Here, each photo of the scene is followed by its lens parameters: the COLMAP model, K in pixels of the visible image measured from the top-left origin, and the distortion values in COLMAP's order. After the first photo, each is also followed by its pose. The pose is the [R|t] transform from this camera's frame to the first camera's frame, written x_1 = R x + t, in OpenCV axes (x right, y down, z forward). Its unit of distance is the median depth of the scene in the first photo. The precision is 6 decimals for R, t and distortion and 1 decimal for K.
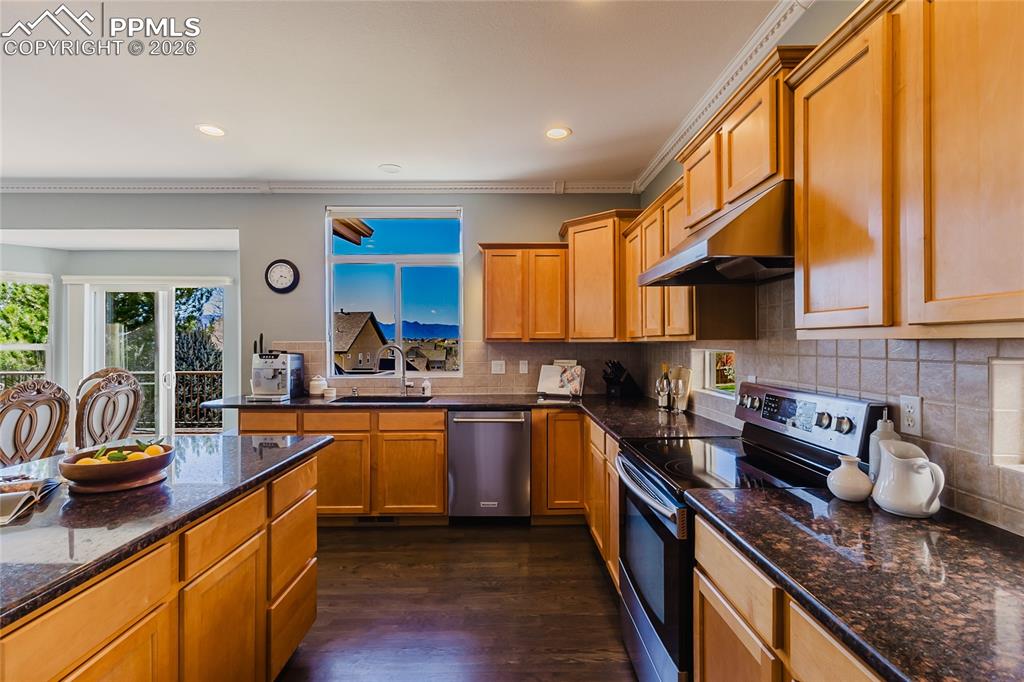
lens RADIAL K [[468.4, 0, 510.6], [0, 468.4, 342.2], [0, 0, 1]] dist [0.002784, 0.000252]
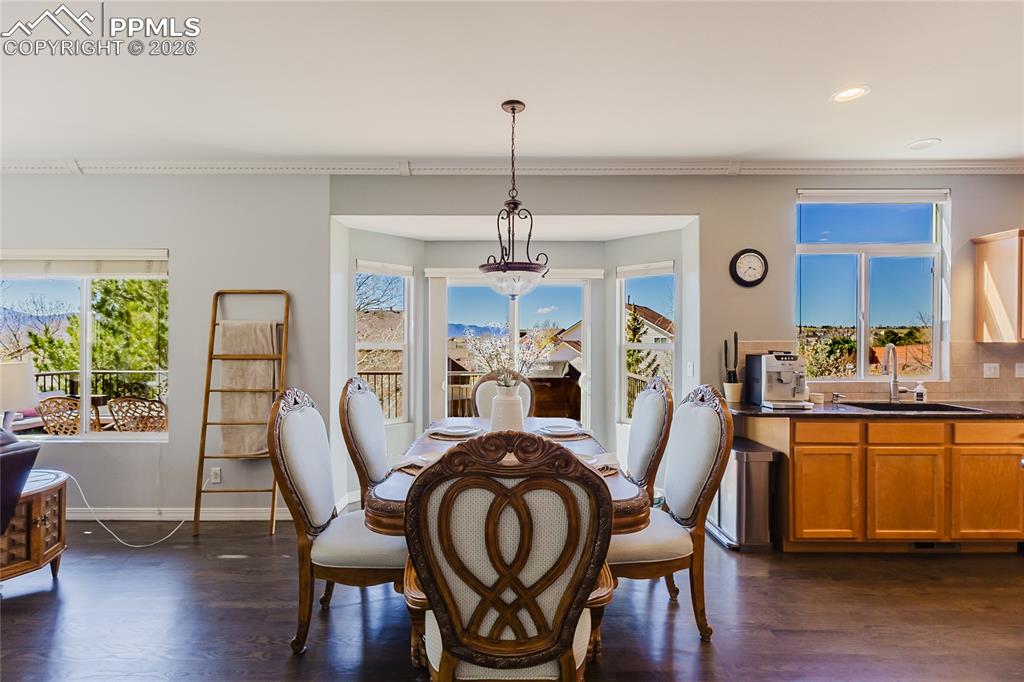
lens RADIAL K [[468.4, 0, 510.6], [0, 468.4, 342.2], [0, 0, 1]] dist [0.002784, 0.000252]
pose [[0.999954, 0.002292, -0.009352, -0.928152], [-0.002261, 0.999992, 0.003319, -0.000802], [0.009360, -0.003298, 0.999951, 0.101926]]
